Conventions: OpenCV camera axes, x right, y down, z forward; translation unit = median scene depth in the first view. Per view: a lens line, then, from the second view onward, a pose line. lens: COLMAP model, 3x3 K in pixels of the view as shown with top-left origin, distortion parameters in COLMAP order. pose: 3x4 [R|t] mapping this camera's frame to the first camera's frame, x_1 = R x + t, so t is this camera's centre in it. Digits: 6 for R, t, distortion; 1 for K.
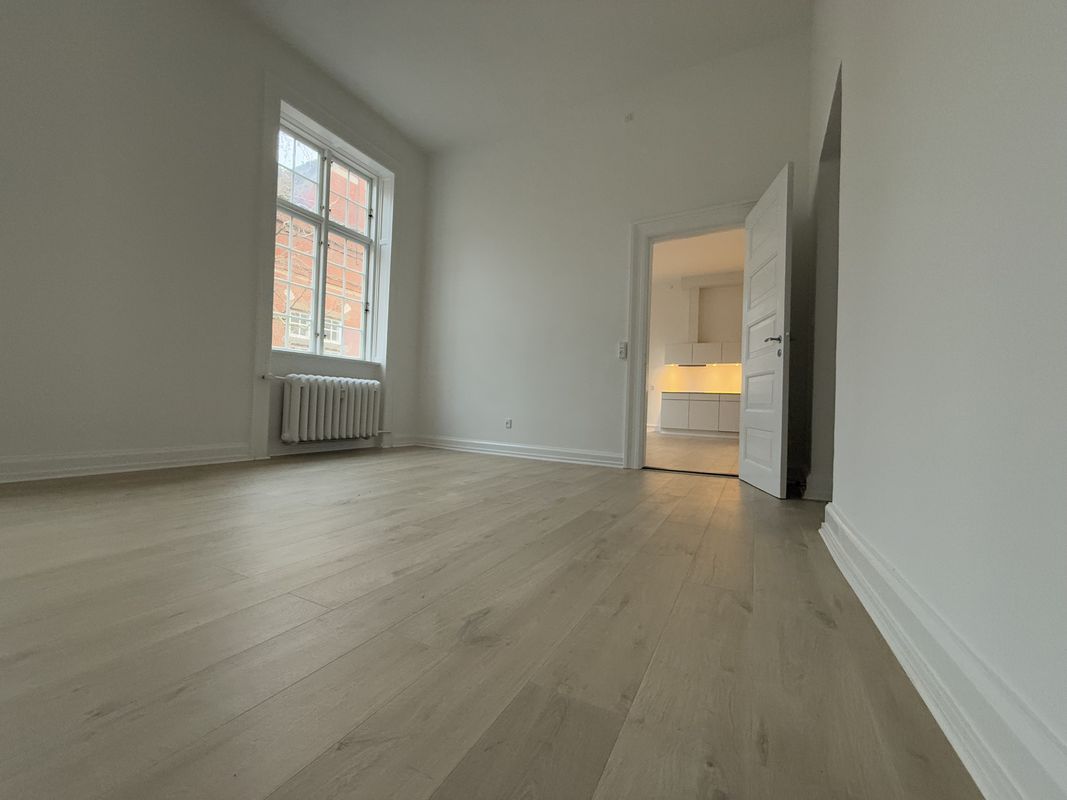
lens RADIAL K [[425.0, 0, 531.9], [0, 425.0, 400.0], [0, 0, 1]] dist [0.001691, -0.000011]
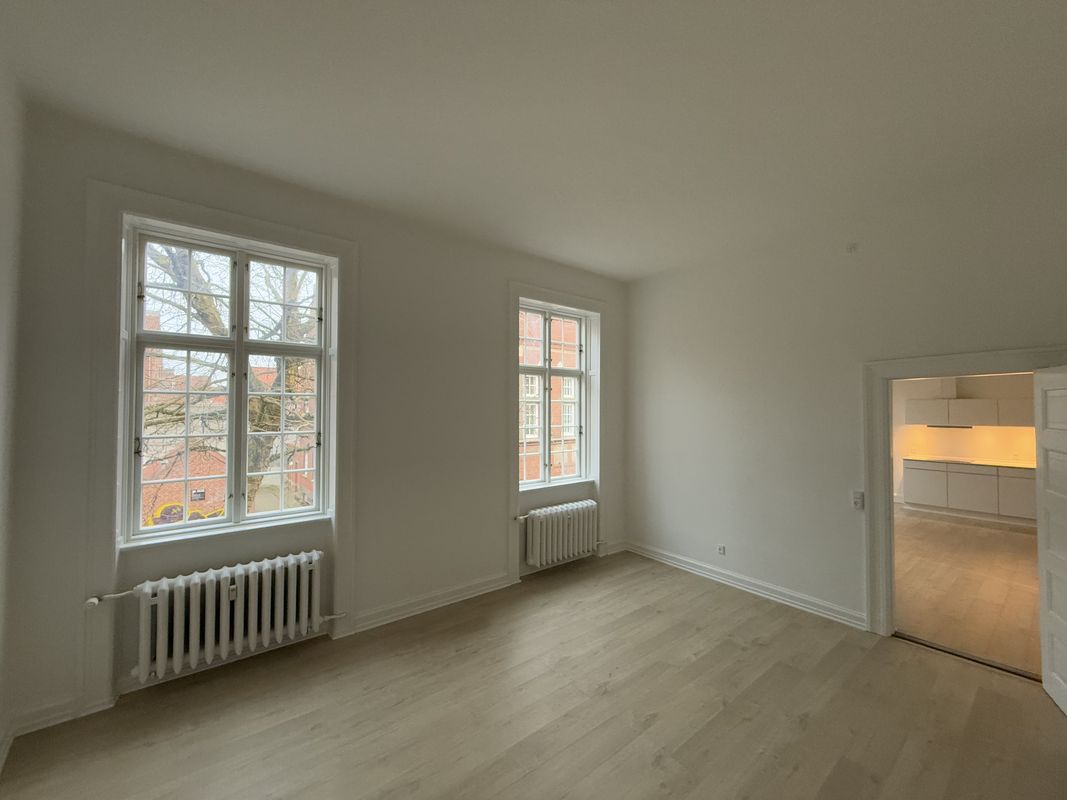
lens RADIAL K [[423.1, 0, 532.6], [0, 423.1, 403.0], [0, 0, 1]] dist [0.001386, -0.000162]
pose [[0.915686, -0.042982, -0.399591, -0.051437], [0.035441, 0.999027, -0.026245, -0.296200], [0.400330, 0.009870, 0.916318, -0.116004]]
